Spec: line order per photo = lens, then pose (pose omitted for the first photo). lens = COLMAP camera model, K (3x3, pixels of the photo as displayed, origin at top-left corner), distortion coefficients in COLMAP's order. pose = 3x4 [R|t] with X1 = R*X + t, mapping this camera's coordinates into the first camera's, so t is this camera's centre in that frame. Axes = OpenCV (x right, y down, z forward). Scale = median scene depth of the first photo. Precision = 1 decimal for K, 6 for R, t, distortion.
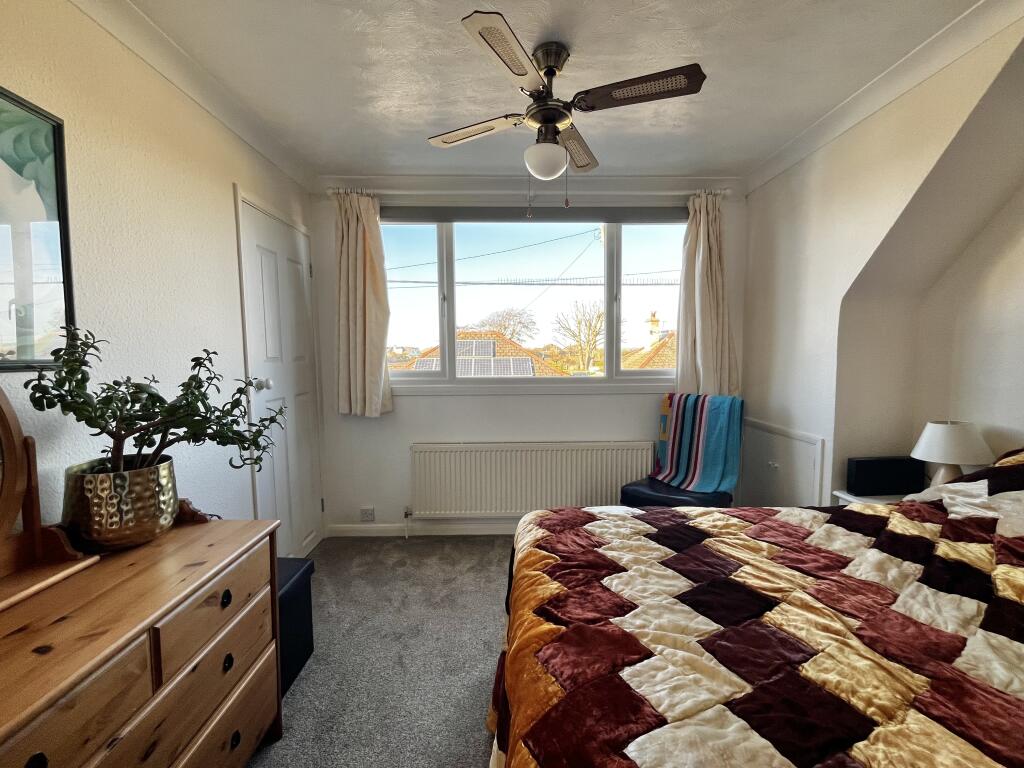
lens RADIAL K [[418.1, 0, 510.1], [0, 418.1, 382.2], [0, 0, 1]] dist [-0.002212, 0.000541]
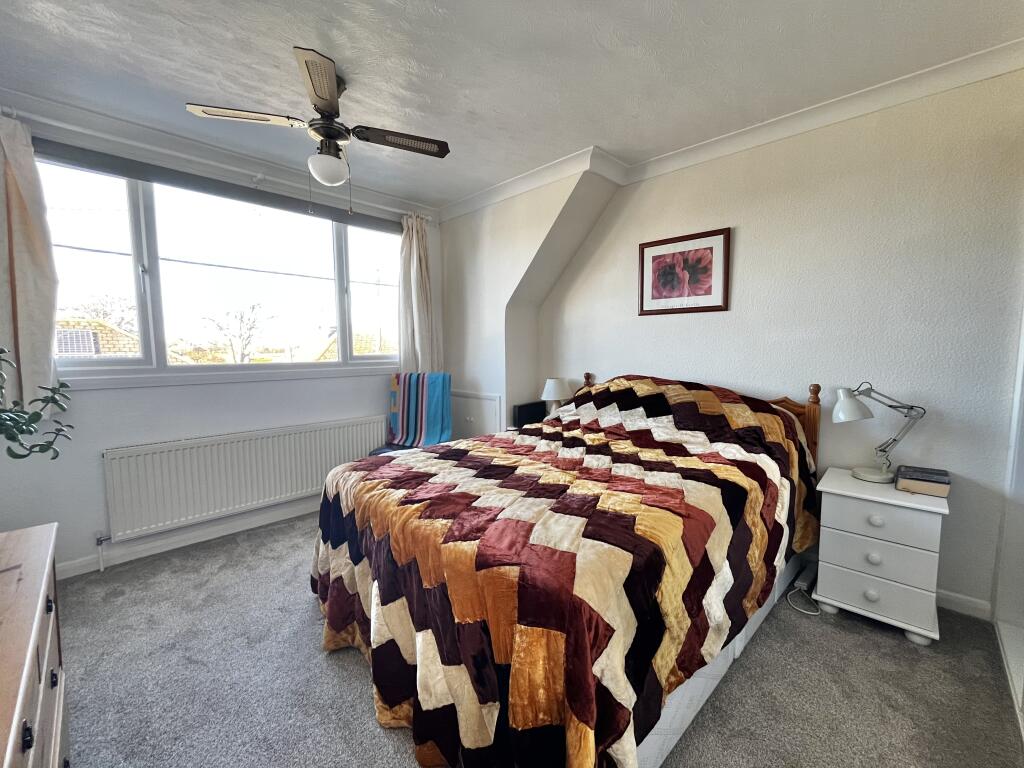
lens RADIAL K [[418.1, 0, 513.1], [0, 418.1, 382.6], [0, 0, 1]] dist [-0.002212, 0.000541]
pose [[0.714314, -0.054707, 0.697684, -0.398773], [0.049568, 0.998391, 0.027537, 0.062981], [-0.698068, 0.014913, 0.715876, -0.198239]]
